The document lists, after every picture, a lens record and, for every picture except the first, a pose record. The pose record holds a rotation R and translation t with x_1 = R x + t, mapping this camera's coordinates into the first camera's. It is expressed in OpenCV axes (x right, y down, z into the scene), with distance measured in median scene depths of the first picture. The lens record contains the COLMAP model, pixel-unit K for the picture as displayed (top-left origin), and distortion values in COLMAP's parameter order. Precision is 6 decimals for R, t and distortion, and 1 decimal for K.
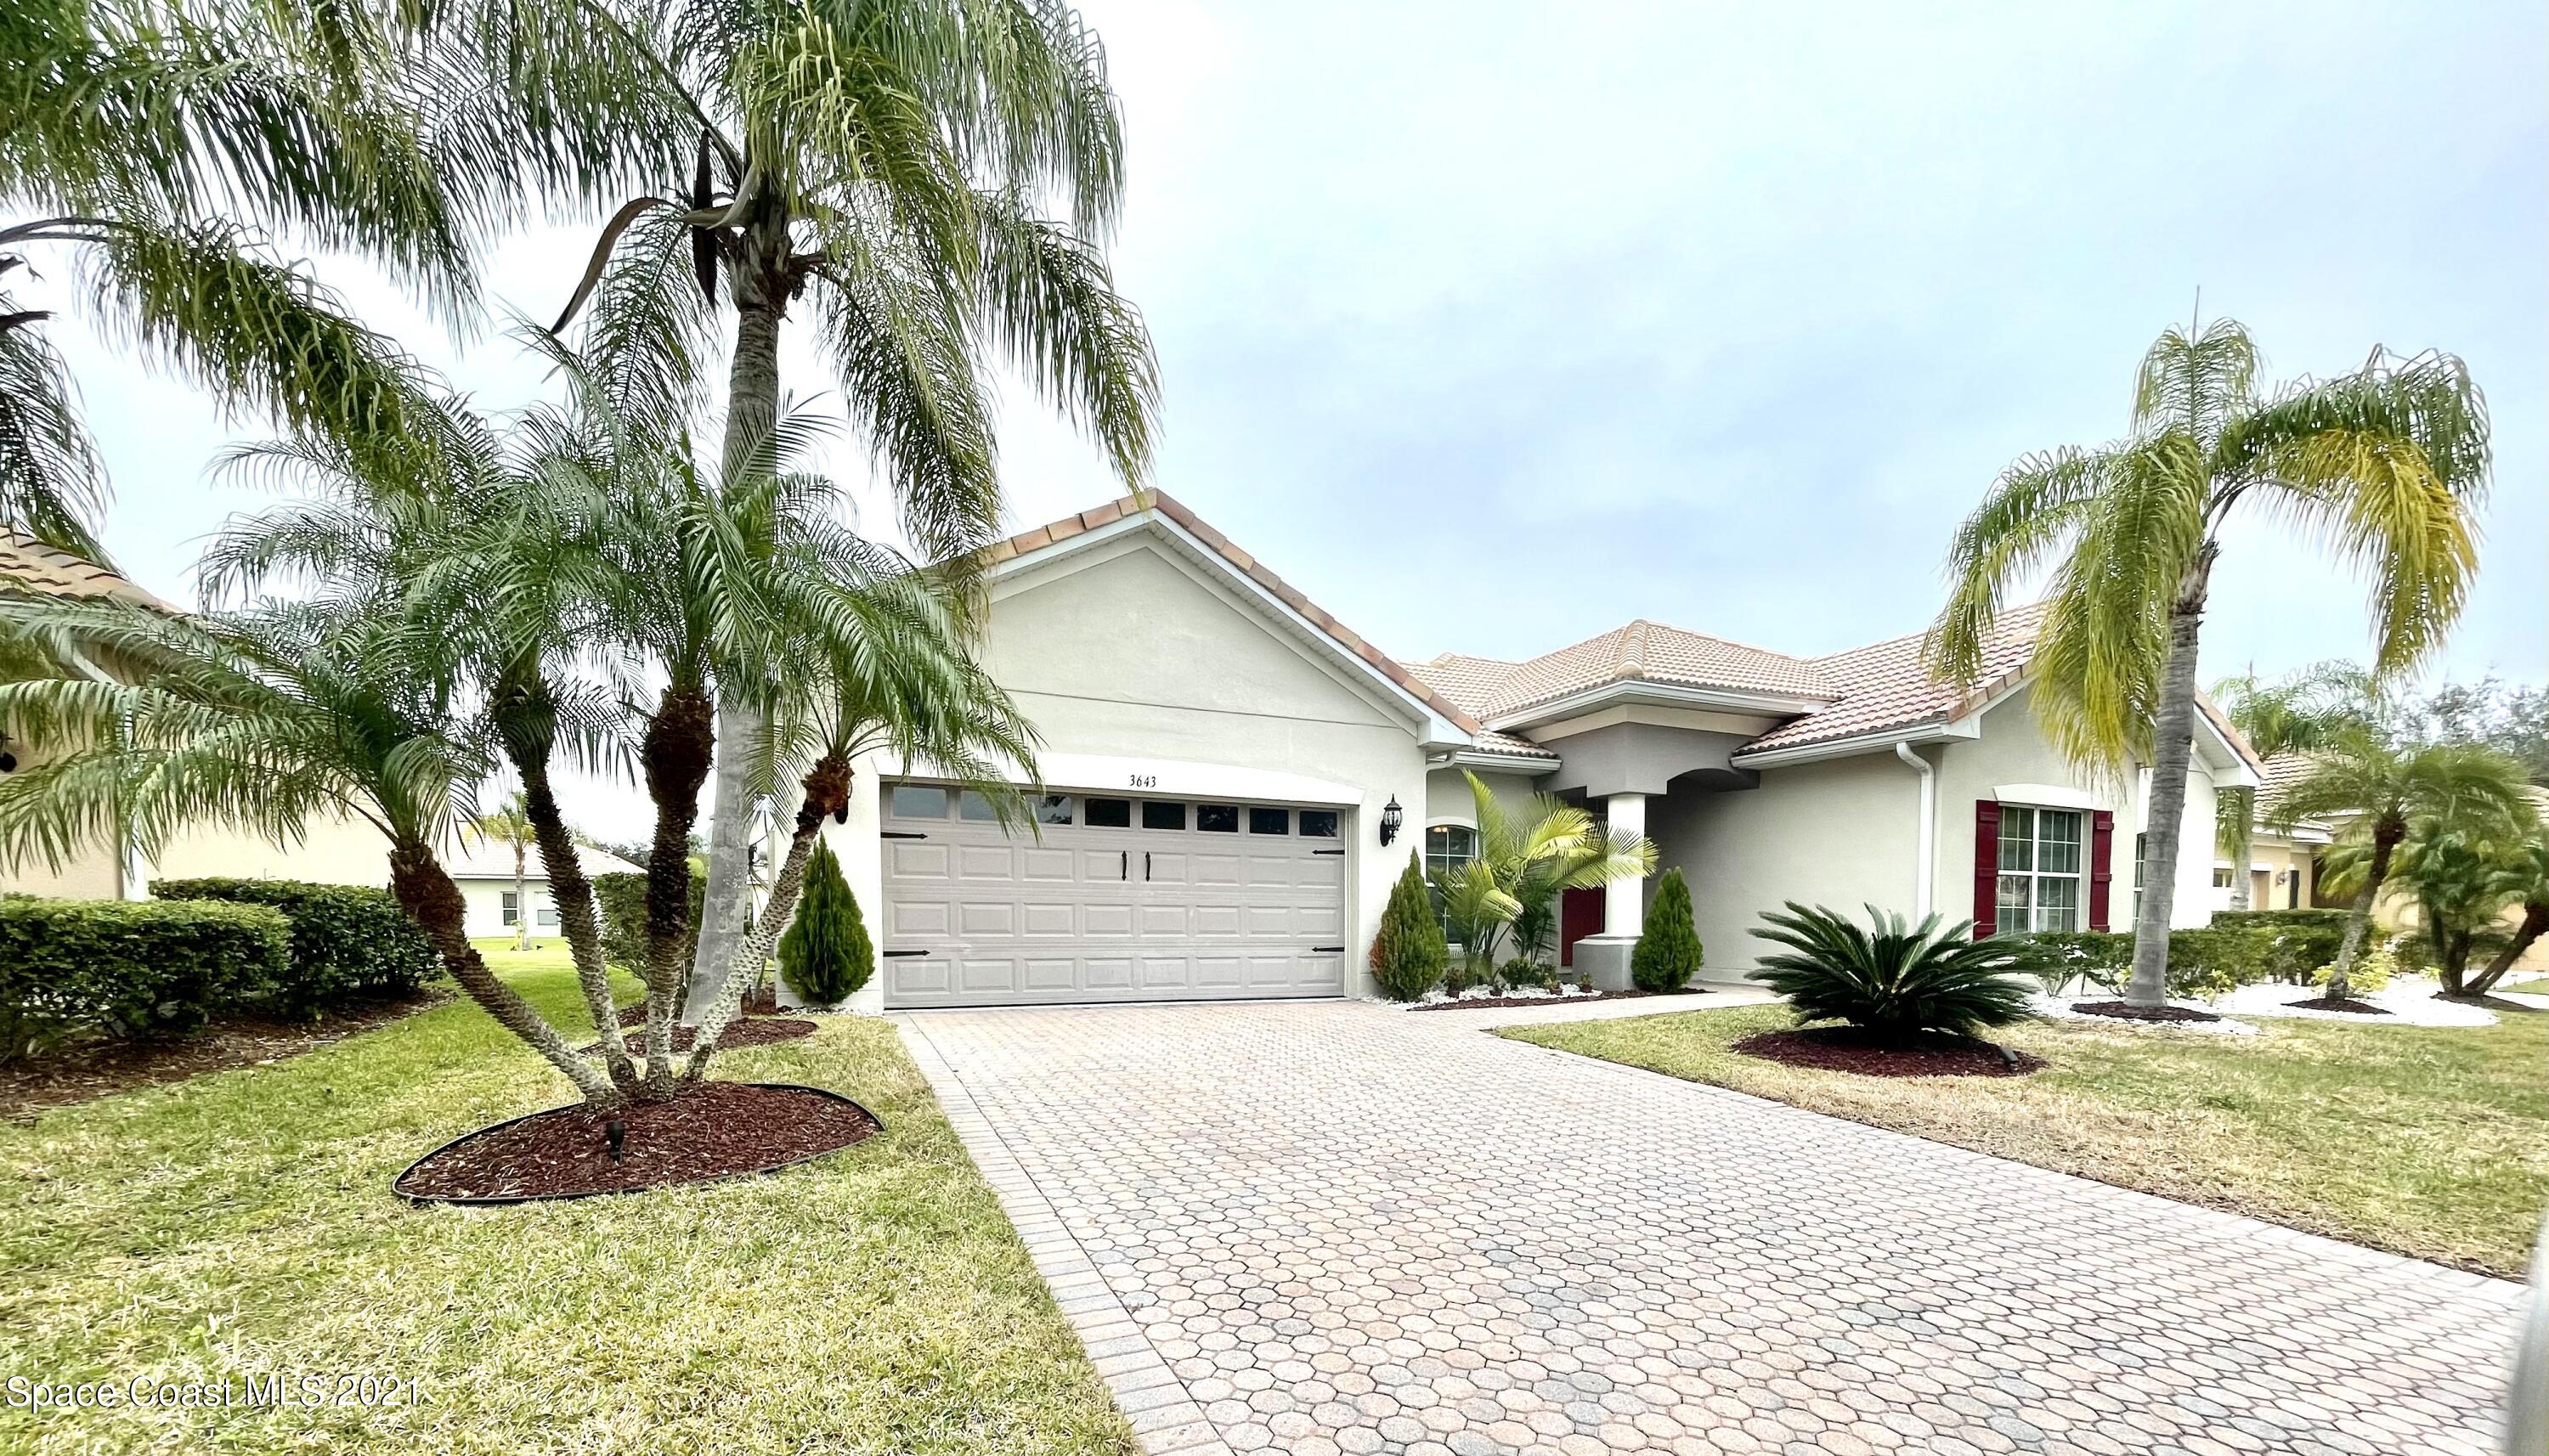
lens RADIAL K [[1000.3, 0, 1264.5], [0, 1000.3, 955.1], [0, 0, 1]] dist [-0.002171, -0.000186]
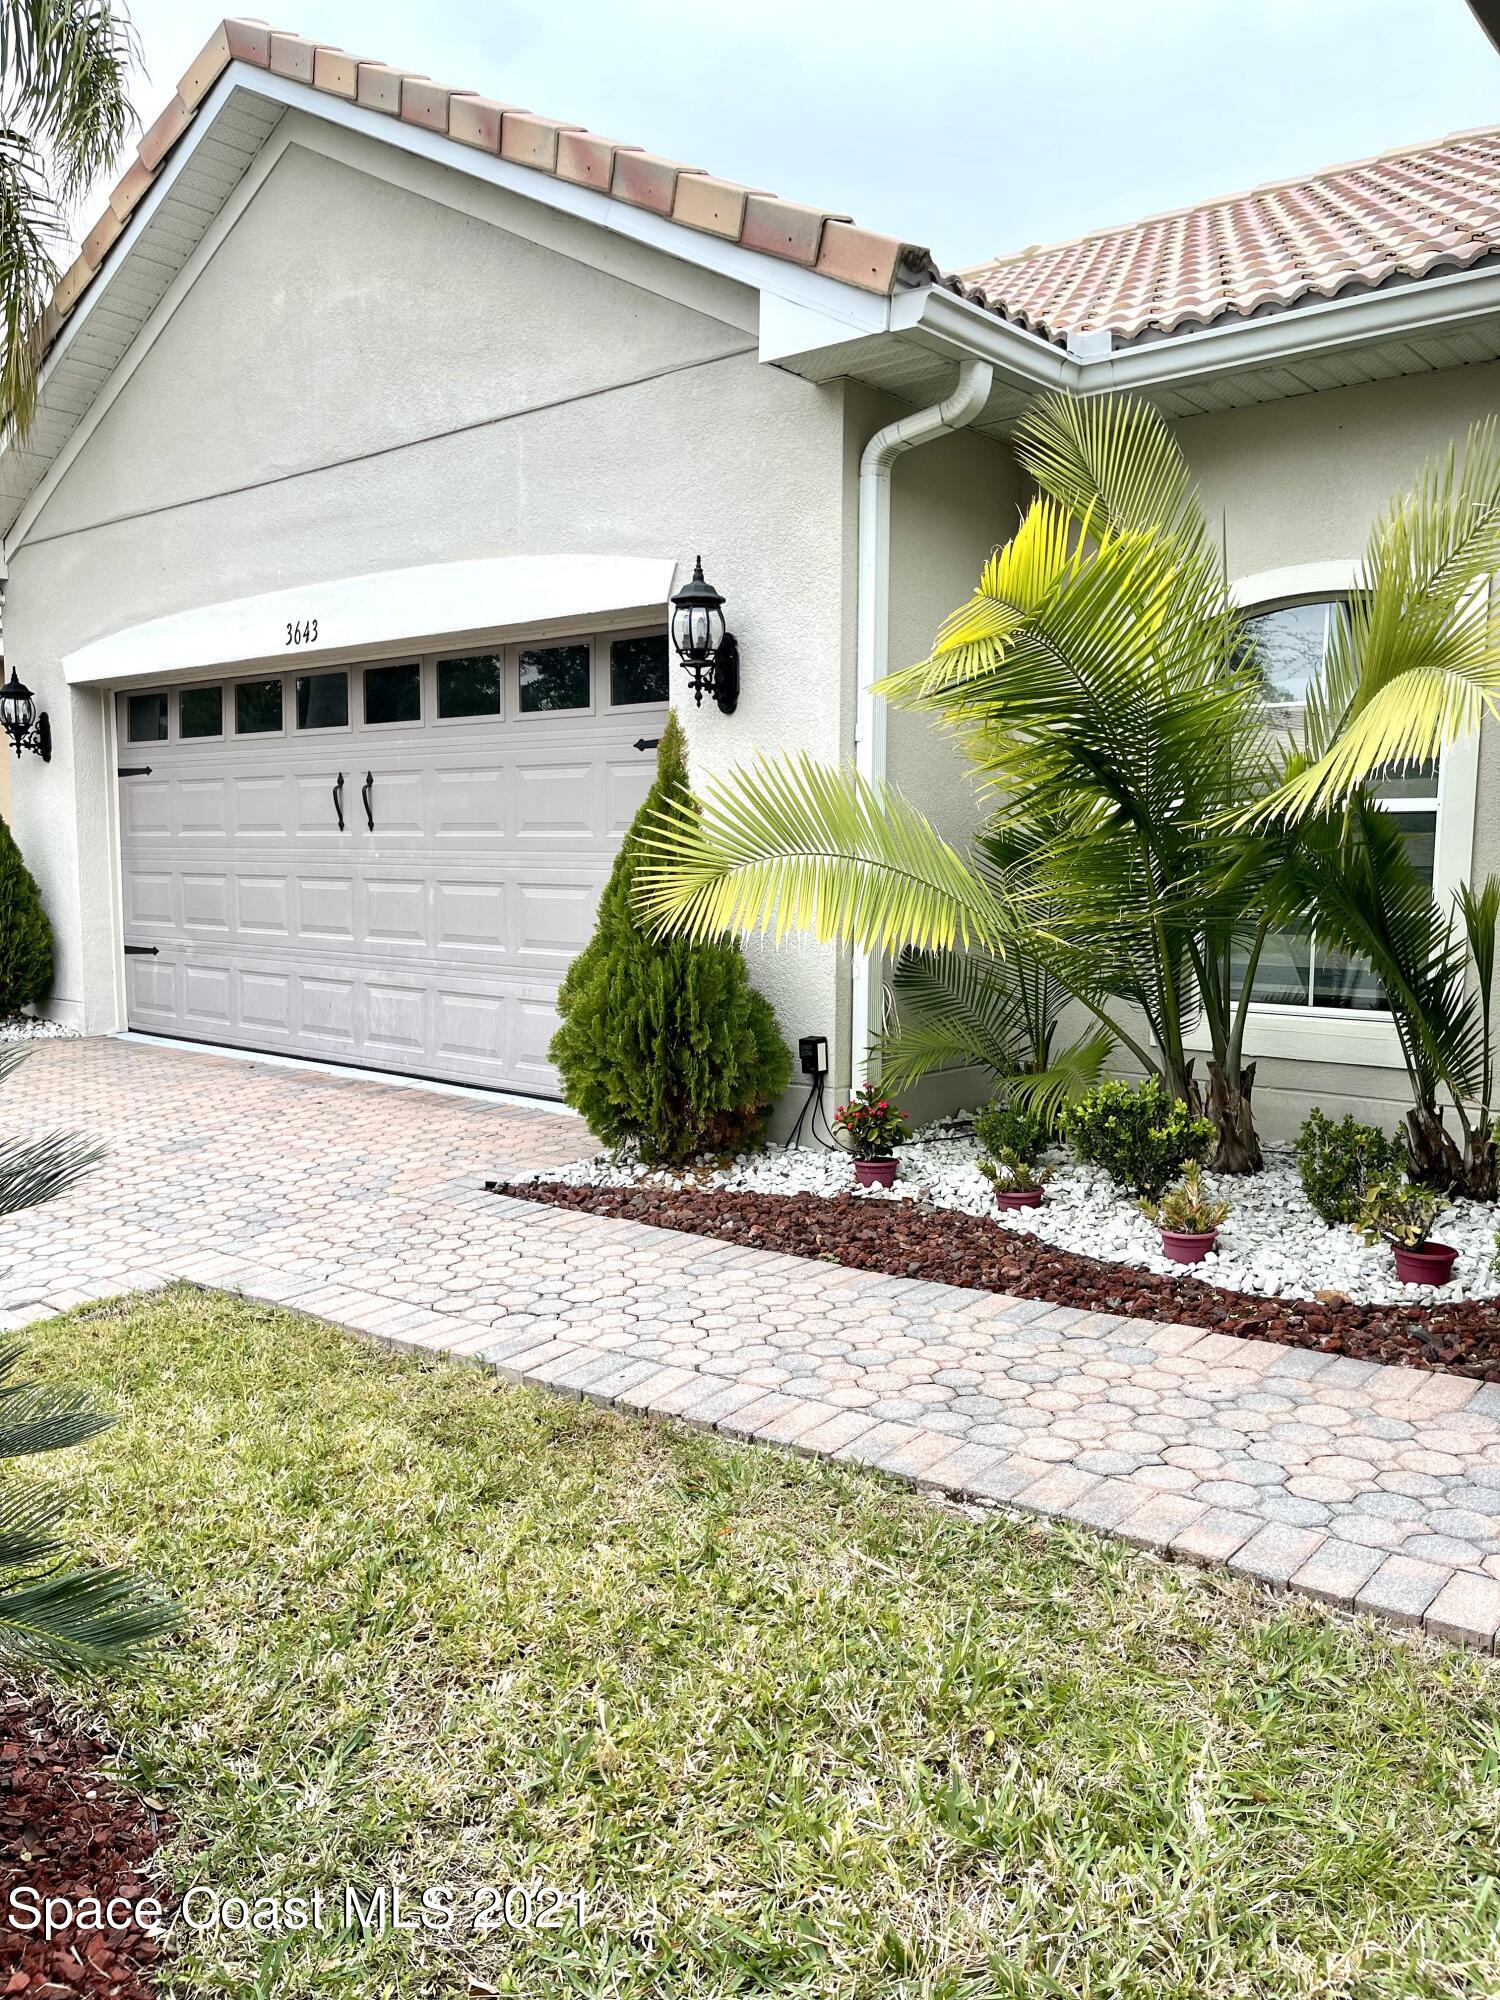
lens RADIAL K [[1506.0, 0, 762.1], [0, 1506.0, 1008.3], [0, 0, 1]] dist [0.027811, -0.008135]
pose [[0.437601, 0.091263, -0.894526, 0.581771], [-0.033394, 0.995799, 0.085260, -0.050130], [0.898549, -0.007438, 0.438811, 0.751019]]
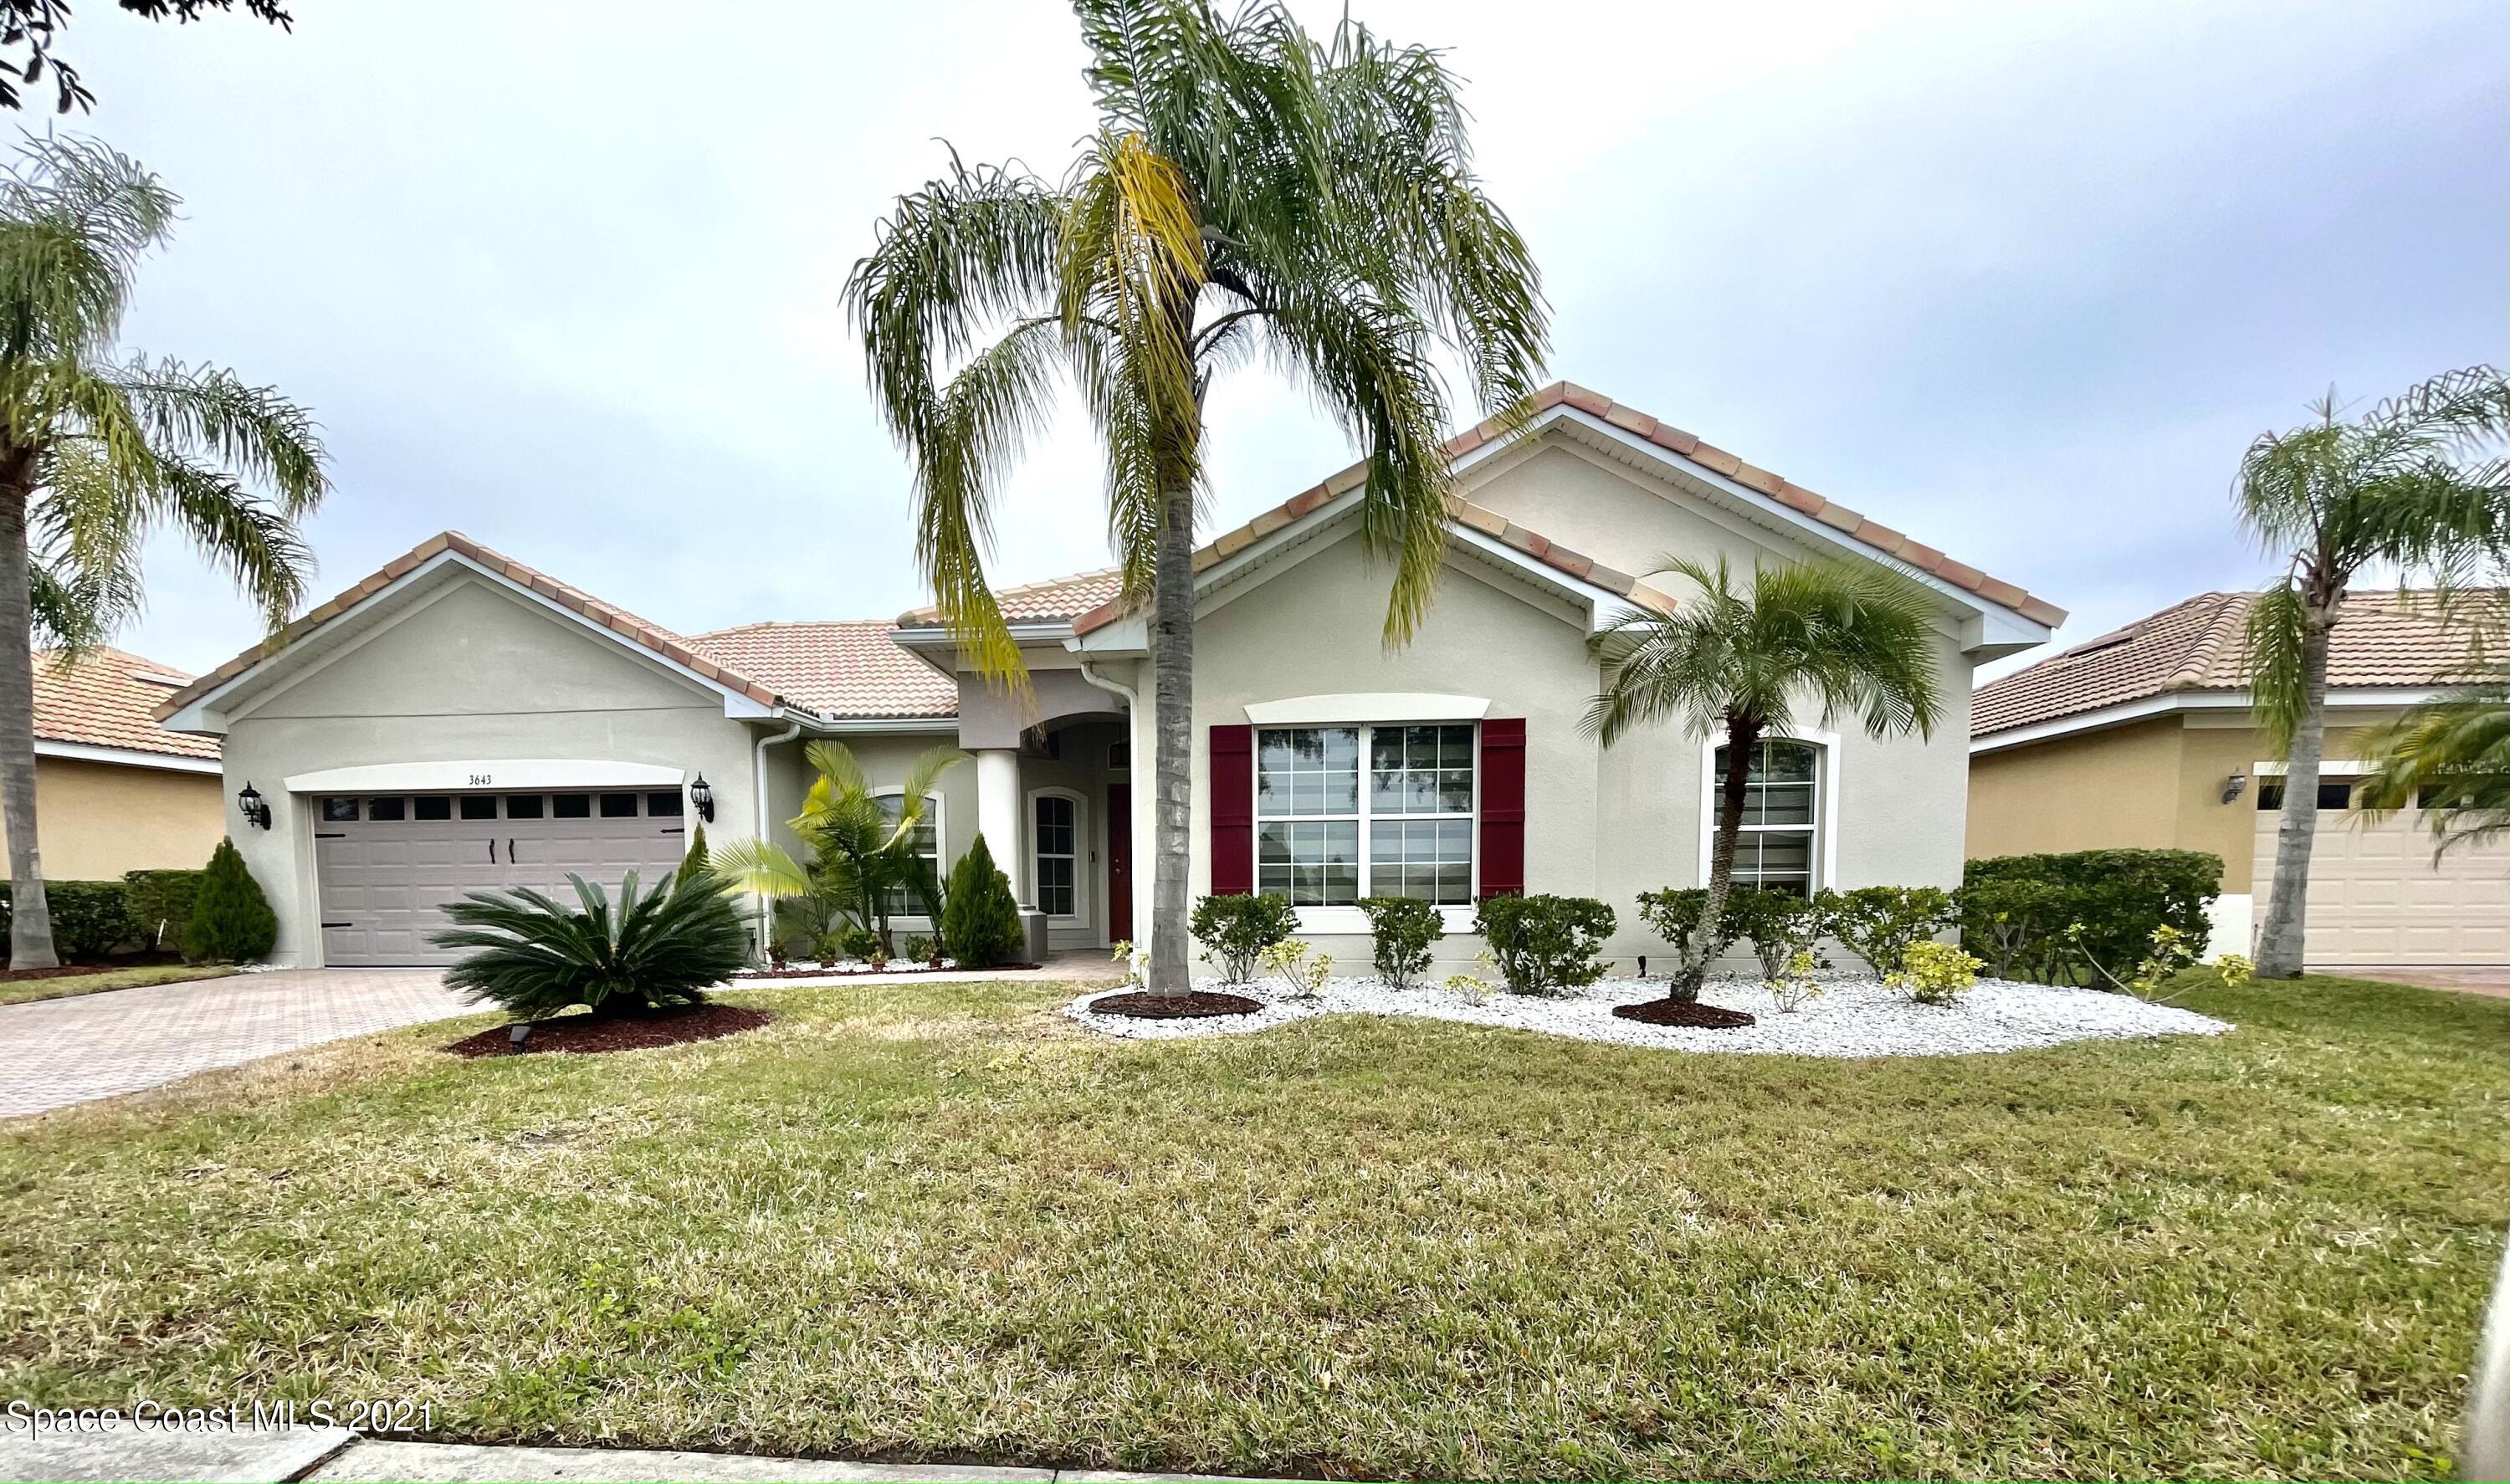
lens RADIAL K [[1144.8, 0, 1216.4], [0, 1144.8, 1005.0], [0, 0, 1]] dist [0.004018, -0.000031]
pose [[0.870175, 0.028806, -0.491900, 1.134569], [-0.004388, 0.998703, 0.050722, 0.017697], [0.492723, -0.041978, 0.869173, 0.201509]]
